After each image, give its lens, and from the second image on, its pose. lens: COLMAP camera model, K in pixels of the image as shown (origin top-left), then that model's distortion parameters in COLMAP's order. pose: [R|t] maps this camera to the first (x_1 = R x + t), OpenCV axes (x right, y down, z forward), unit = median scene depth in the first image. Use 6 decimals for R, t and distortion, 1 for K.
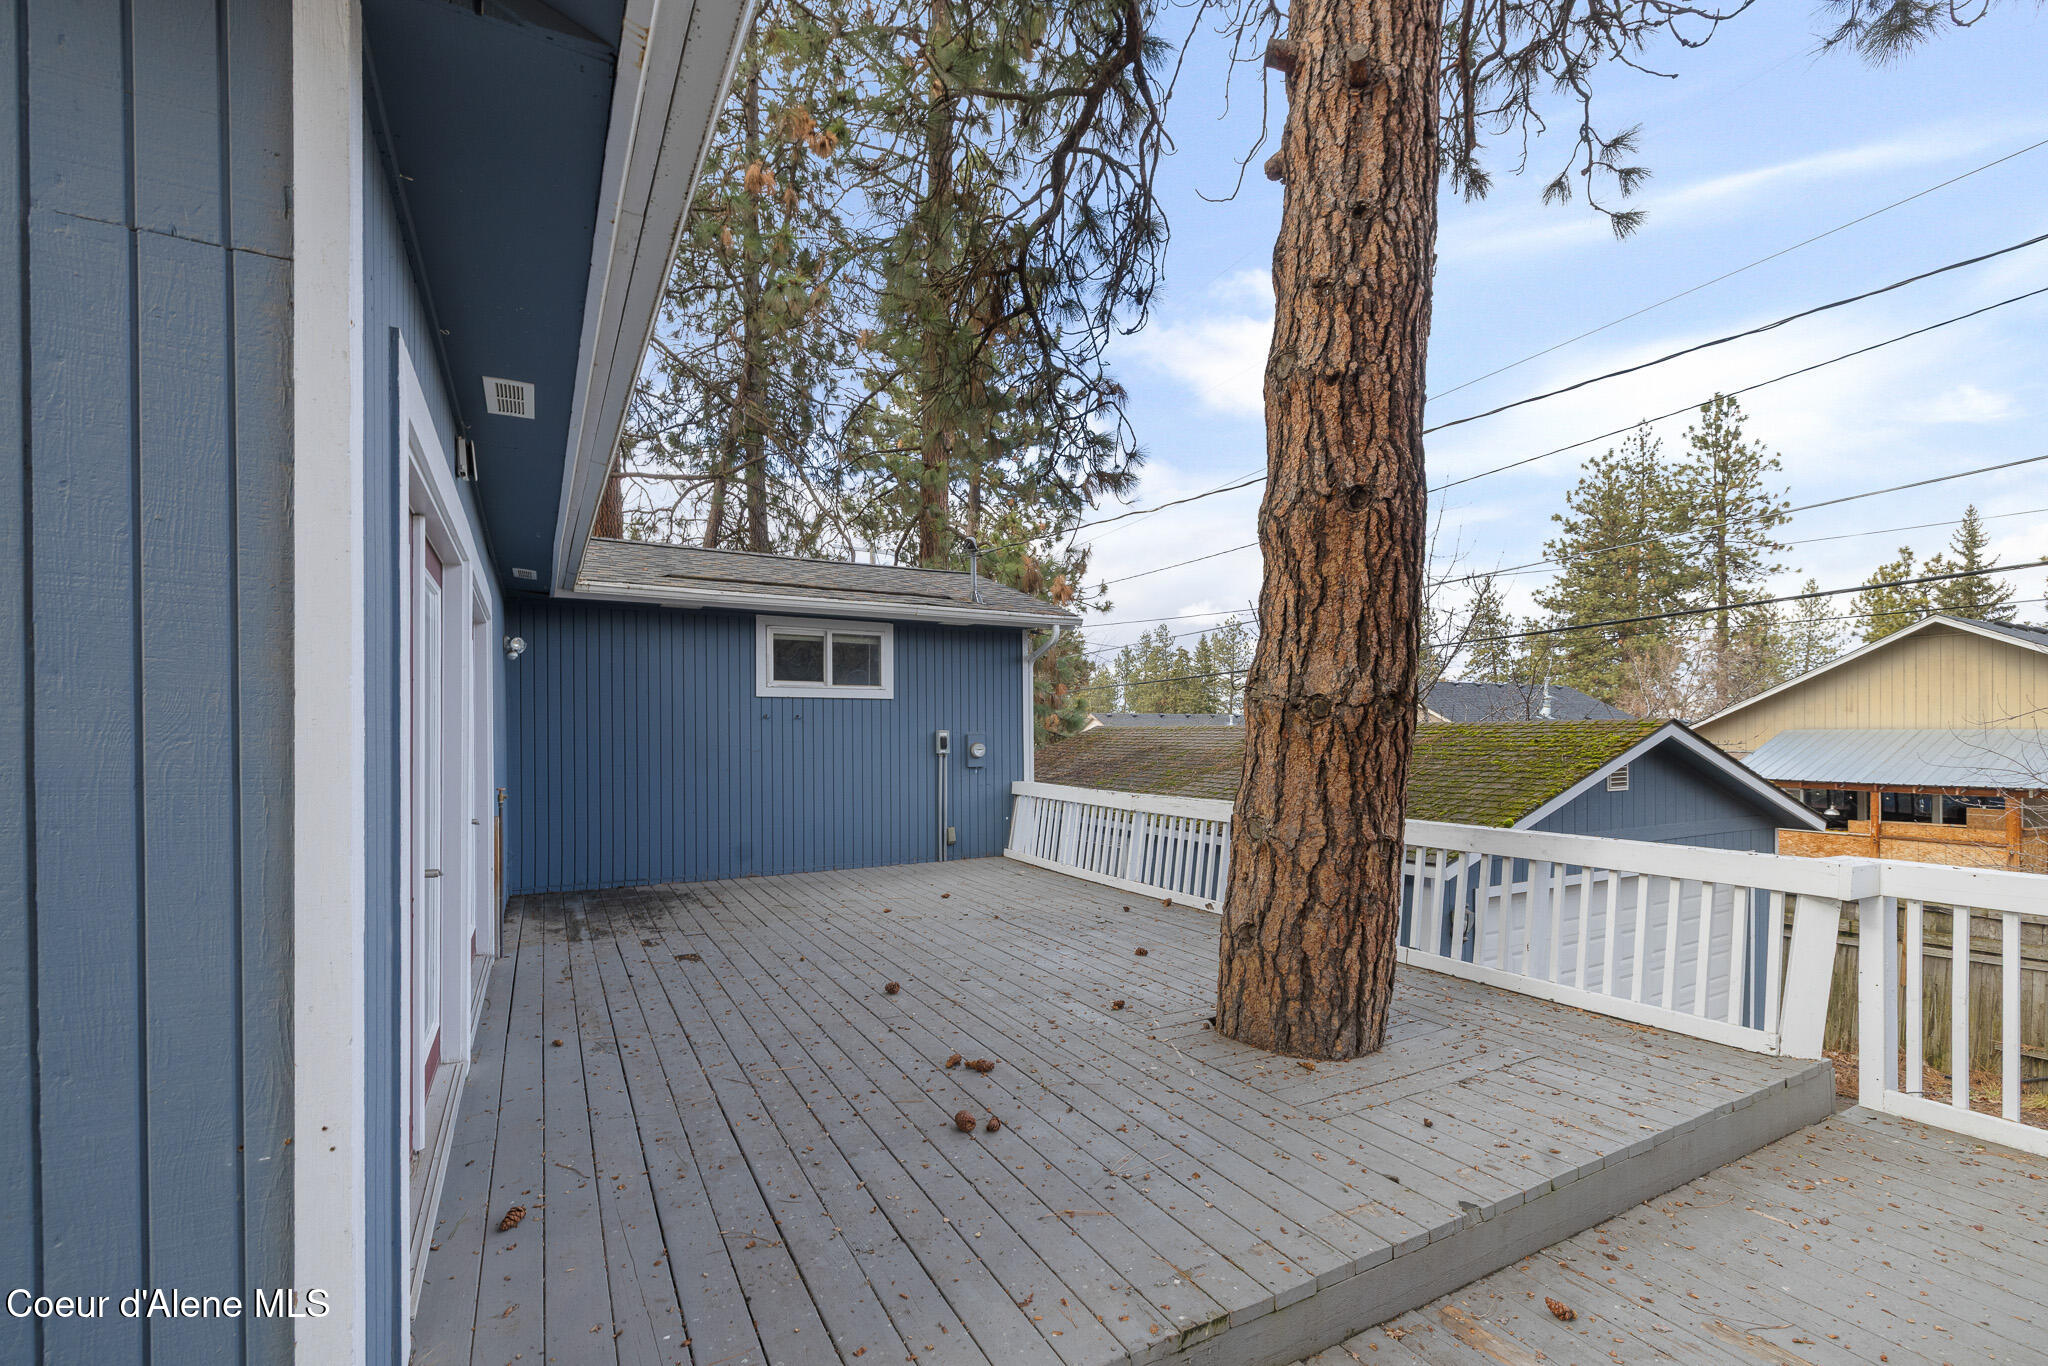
lens RADIAL K [[888.2, 0, 1027.4], [0, 888.2, 732.7], [0, 0, 1]] dist [0.000440, -0.000186]
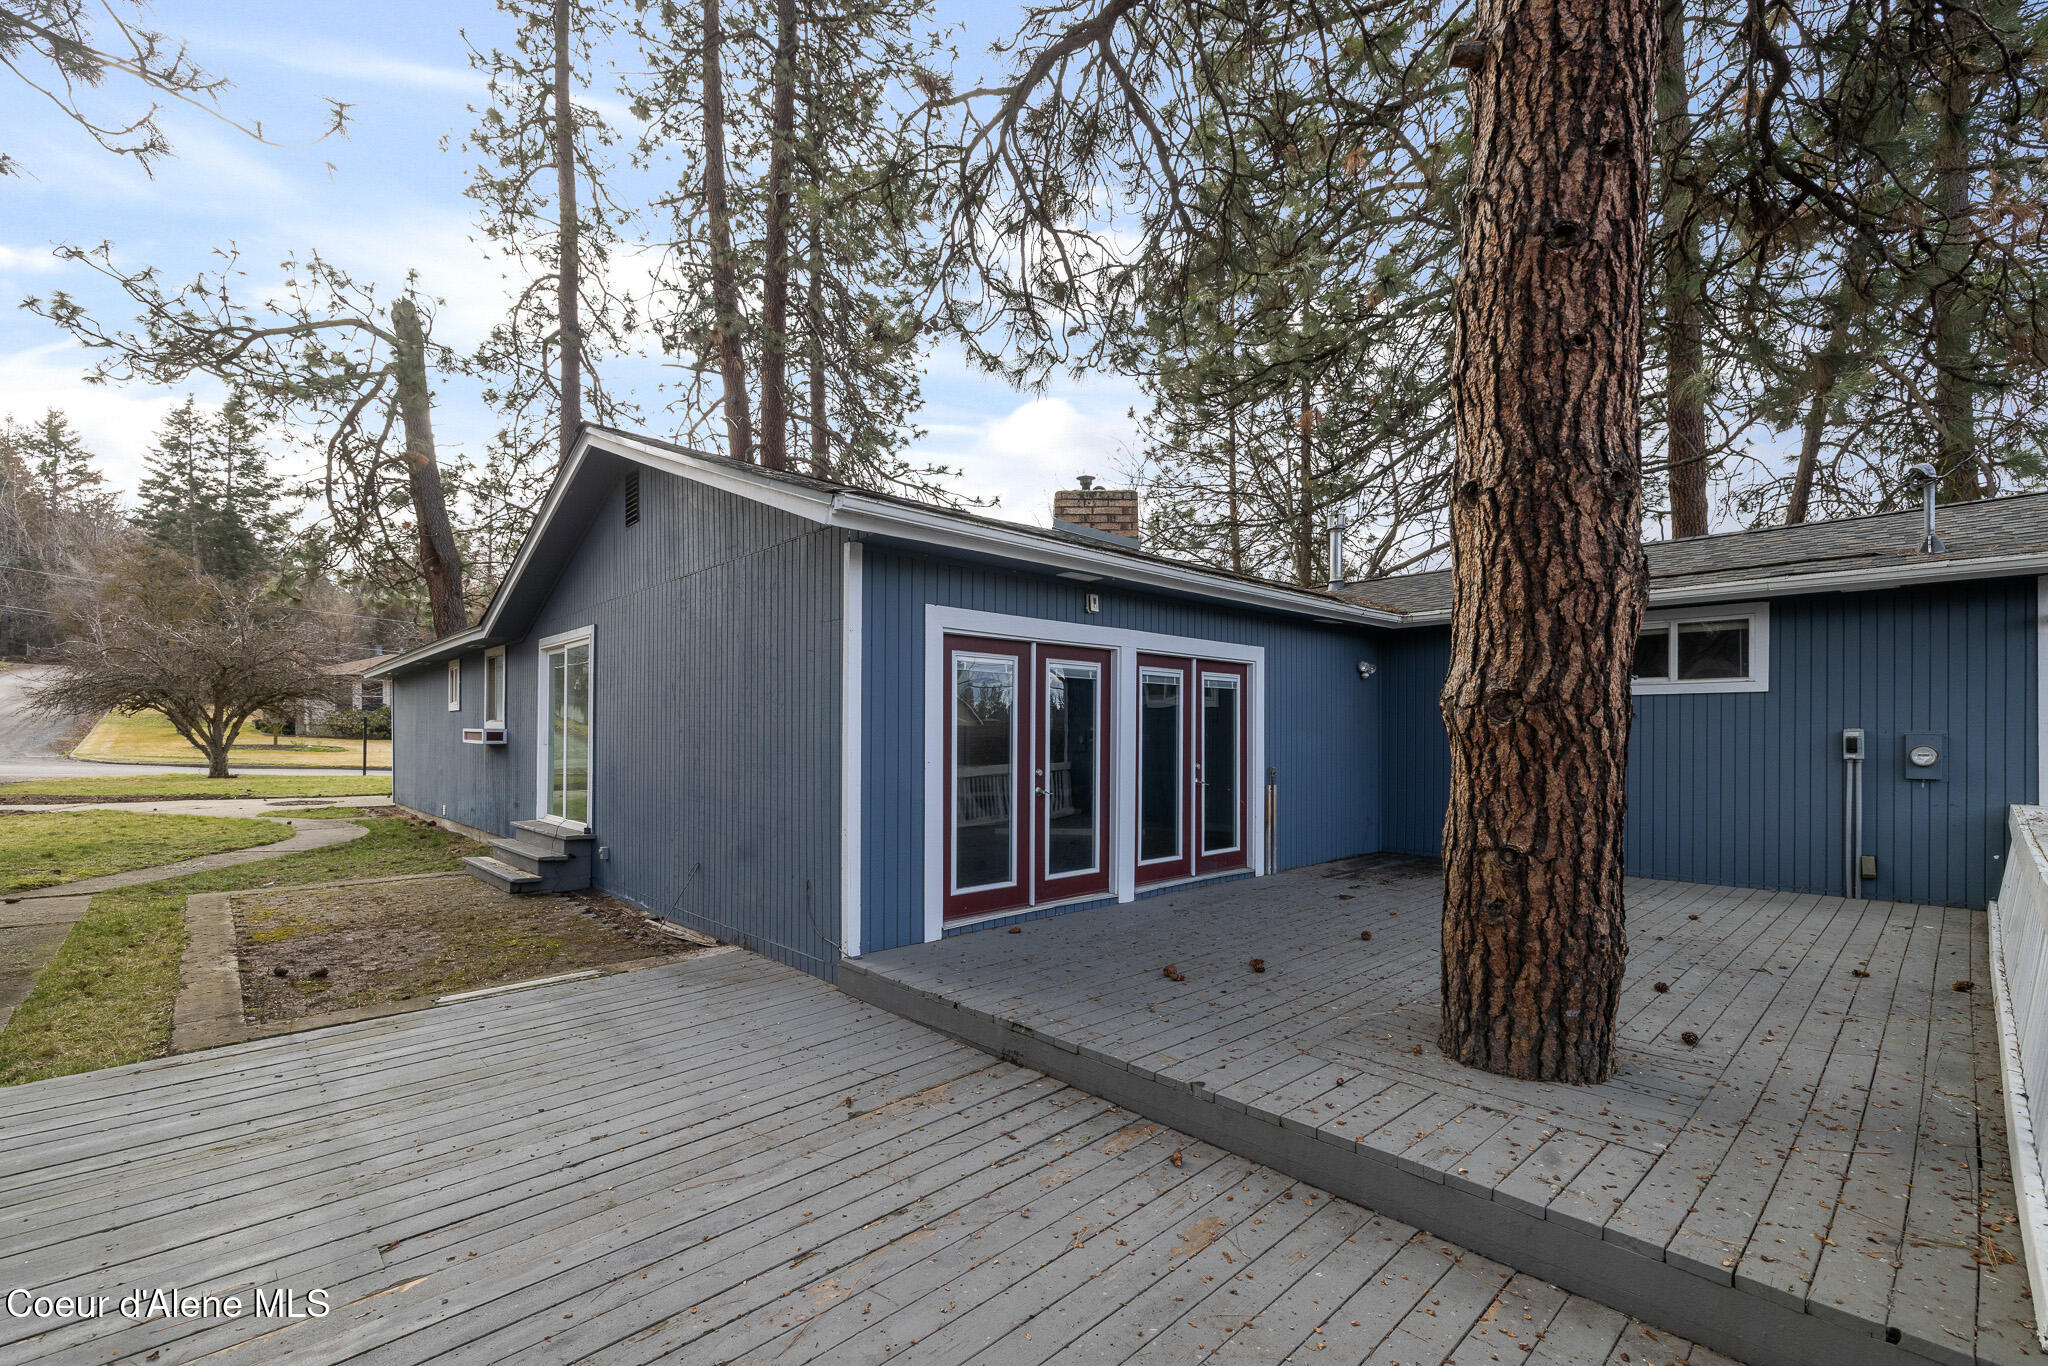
lens RADIAL K [[888.2, 0, 1027.4], [0, 888.2, 732.7], [0, 0, 1]] dist [0.000440, -0.000186]
pose [[0.248128, 0.003854, -0.968720, 1.183299], [-0.000480, 0.999992, 0.003855, -0.005359], [0.968727, -0.000492, 0.248128, 0.278808]]
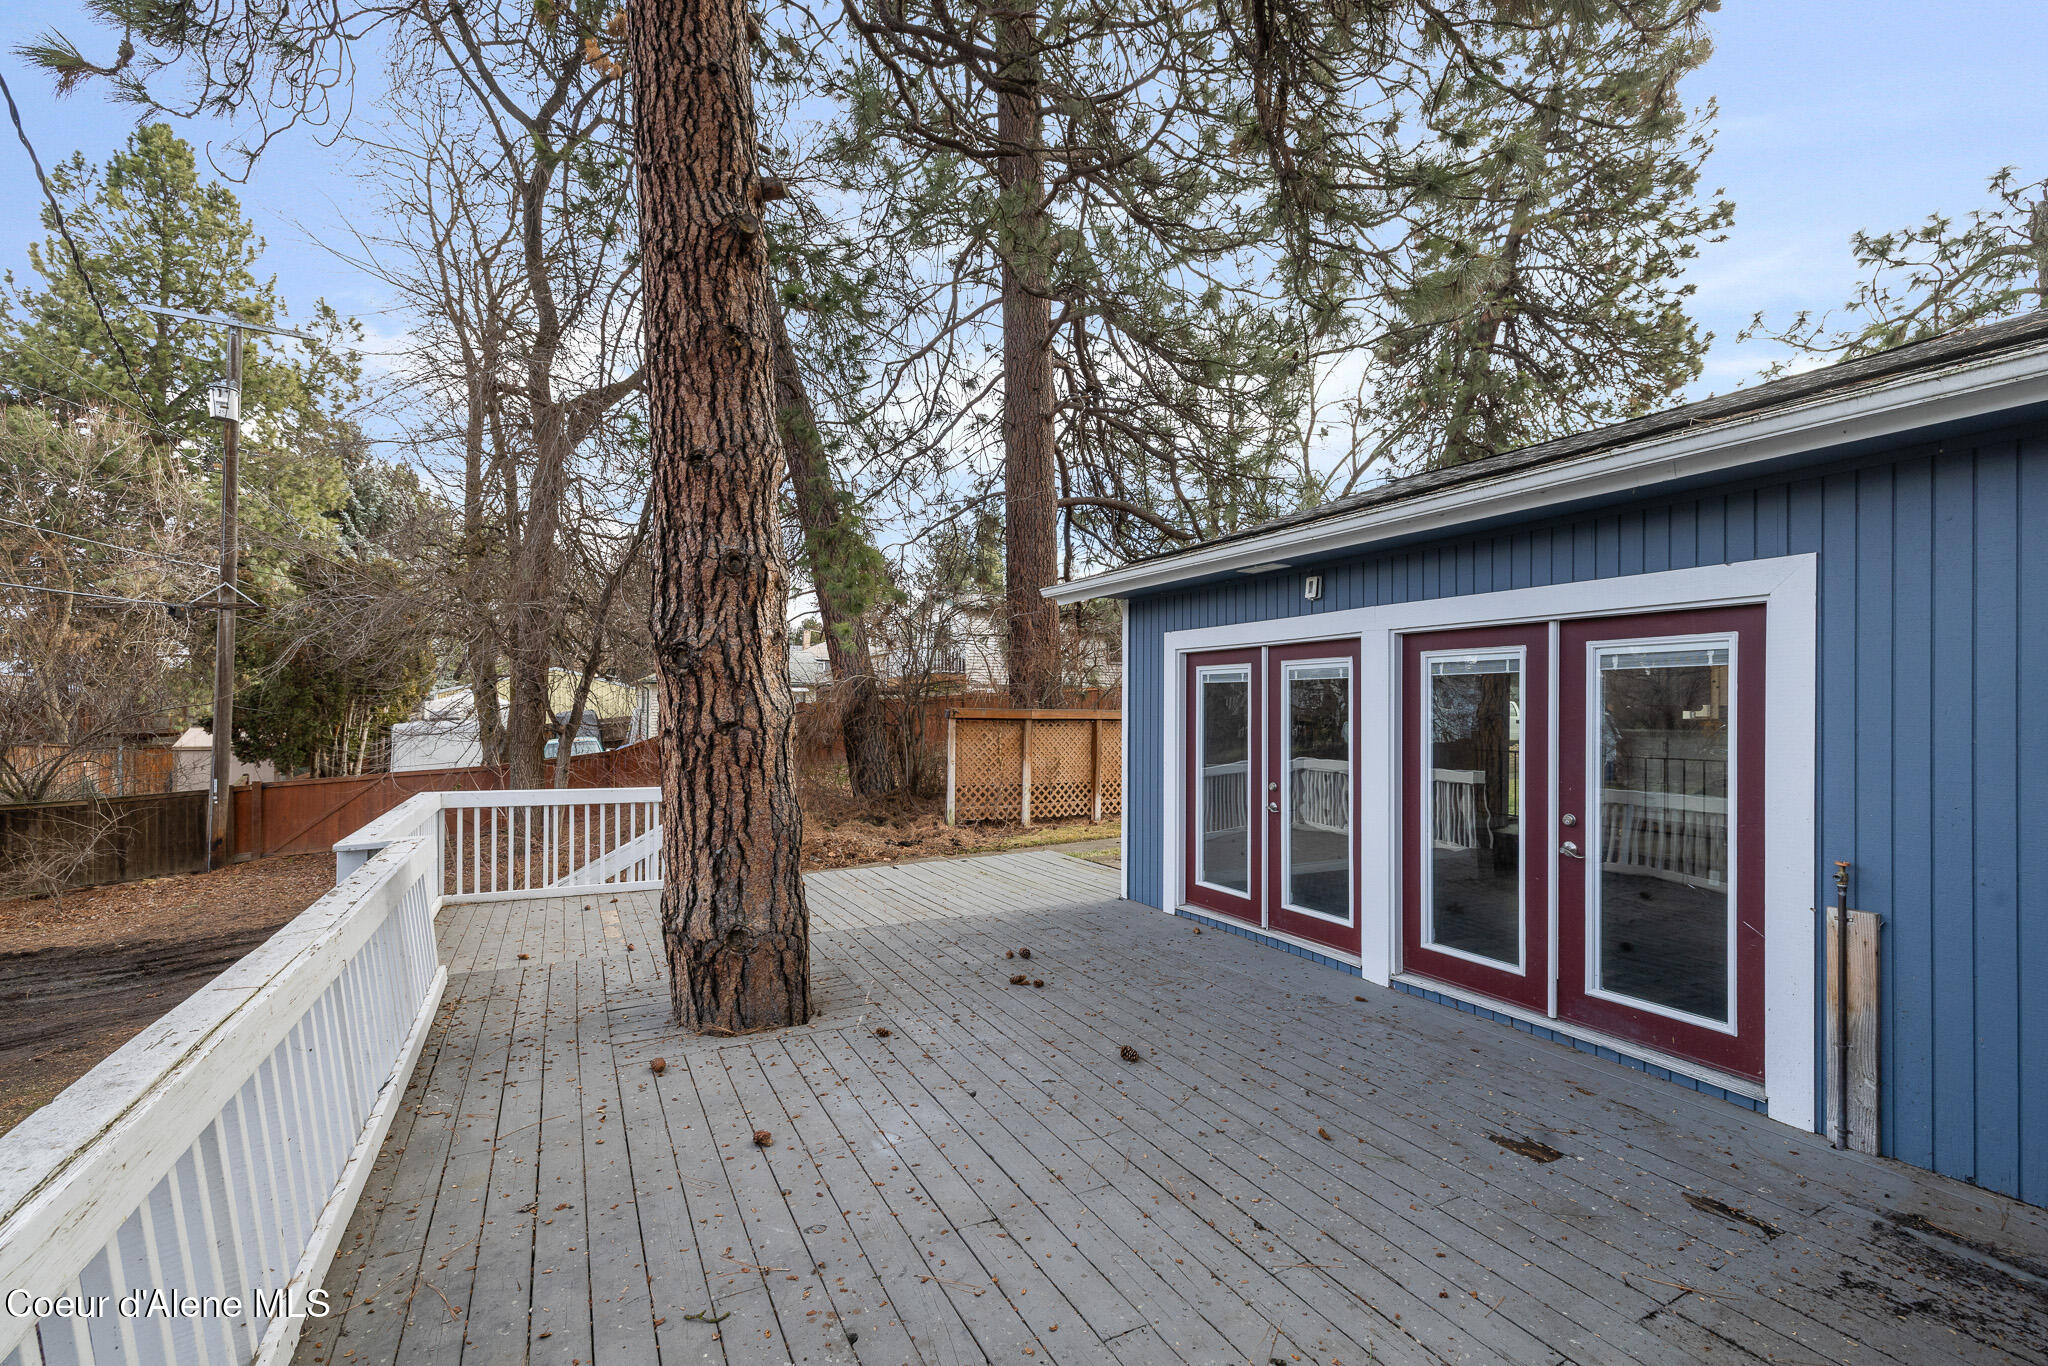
lens RADIAL K [[859.2, 0, 1026.5], [0, 859.2, 708.8], [0, 0, 1]] dist [-0.001015, 0.000312]
pose [[-0.999907, -0.000568, 0.013628, -0.080315], [-0.000634, 0.999988, -0.004881, -0.053043], [-0.013625, -0.004889, -0.999895, 2.294708]]
